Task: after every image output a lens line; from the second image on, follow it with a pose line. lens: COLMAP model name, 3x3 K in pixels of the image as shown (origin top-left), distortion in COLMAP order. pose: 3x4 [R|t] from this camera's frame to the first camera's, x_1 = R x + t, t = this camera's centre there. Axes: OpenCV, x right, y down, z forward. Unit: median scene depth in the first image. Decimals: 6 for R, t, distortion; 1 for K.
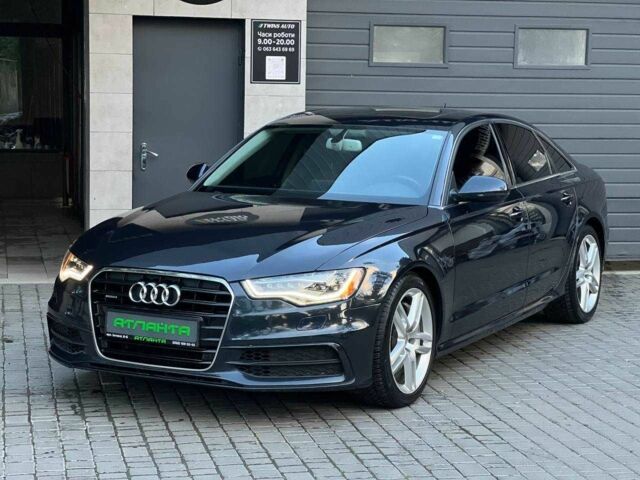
lens RADIAL K [[1422.9, 0, 320.0], [0, 1422.9, 240.0], [0, 0, 1]] dist [-0.009990, 2.694508]
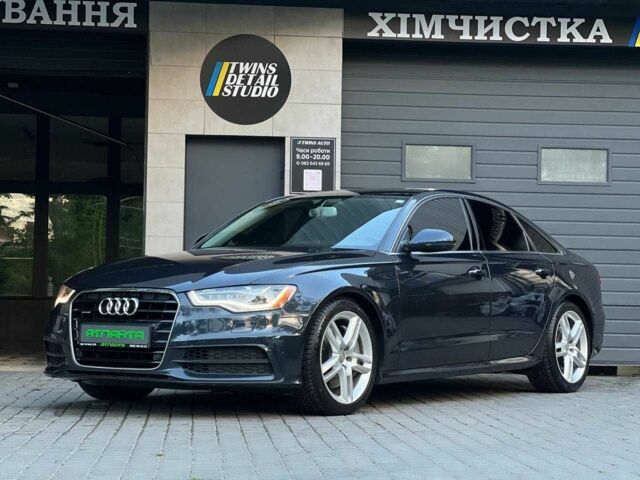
lens RADIAL K [[1422.9, 0, 320.0], [0, 1422.9, 240.0], [0, 0, 1]] dist [-0.009990, 2.694508]
pose [[0.991506, -0.005251, -0.129955, 0.119398], [-0.014560, 0.988423, -0.151024, 0.093814], [0.129244, 0.151633, 0.979951, -0.083251]]
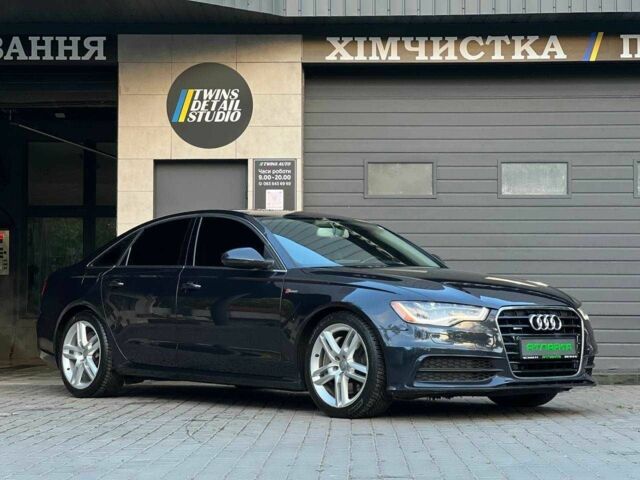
lens RADIAL K [[1422.9, 0, 320.0], [0, 1422.9, 240.0], [0, 0, 1]] dist [-0.009990, 2.694508]
pose [[0.971371, -0.028441, -0.235858, 0.278577], [-0.010302, 0.986831, -0.161427, 0.099156], [0.237343, 0.159235, 0.958286, -0.099316]]
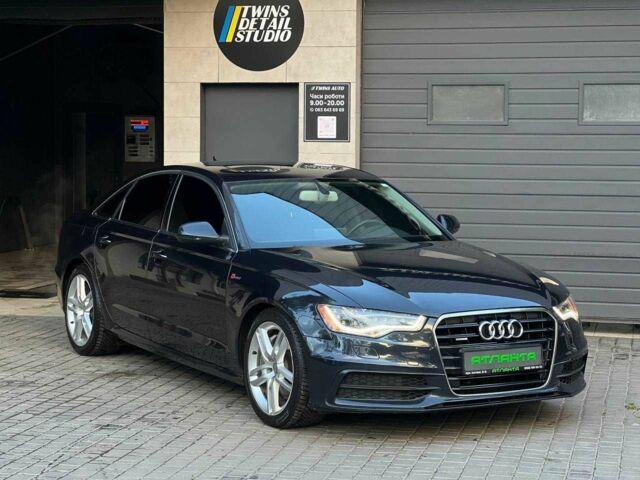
lens RADIAL K [[1422.9, 0, 320.0], [0, 1422.9, 240.0], [0, 0, 1]] dist [-0.009990, 2.694508]
pose [[0.904511, 0.021714, -0.425897, 0.422416], [-0.040050, 0.998614, -0.034145, 0.000348], [0.424565, 0.047942, 0.904127, 0.035888]]
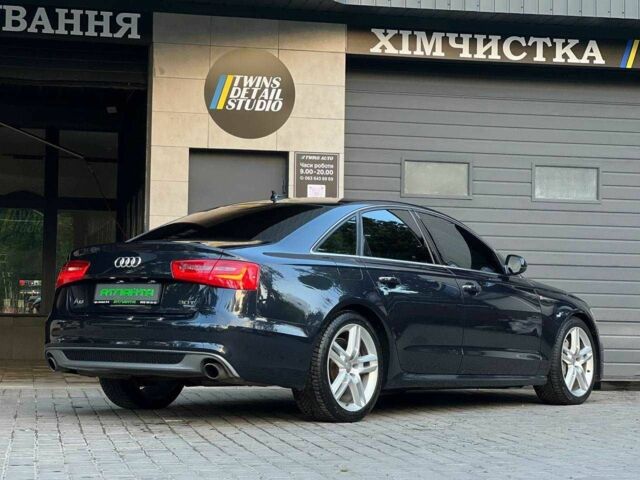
lens RADIAL K [[1422.9, 0, 320.0], [0, 1422.9, 240.0], [0, 0, 1]] dist [-0.009990, 2.694508]
pose [[0.999775, -0.000373, -0.021188, -0.004670], [-0.003102, 0.986496, -0.163755, 0.095474], [0.020963, 0.163784, 0.986273, -0.087877]]
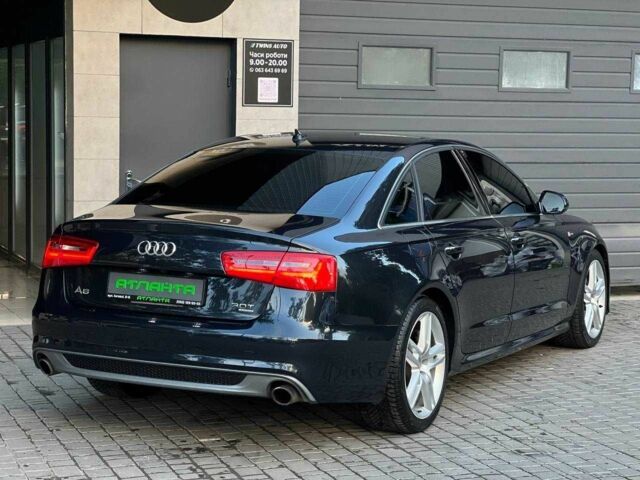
lens RADIAL K [[1422.9, 0, 320.0], [0, 1422.9, 240.0], [0, 0, 1]] dist [-0.009990, 2.694508]
pose [[0.988096, -0.013028, 0.153283, -0.143371], [0.014972, 0.999821, -0.011537, -0.010142], [-0.153105, 0.013694, 0.988115, 0.063911]]
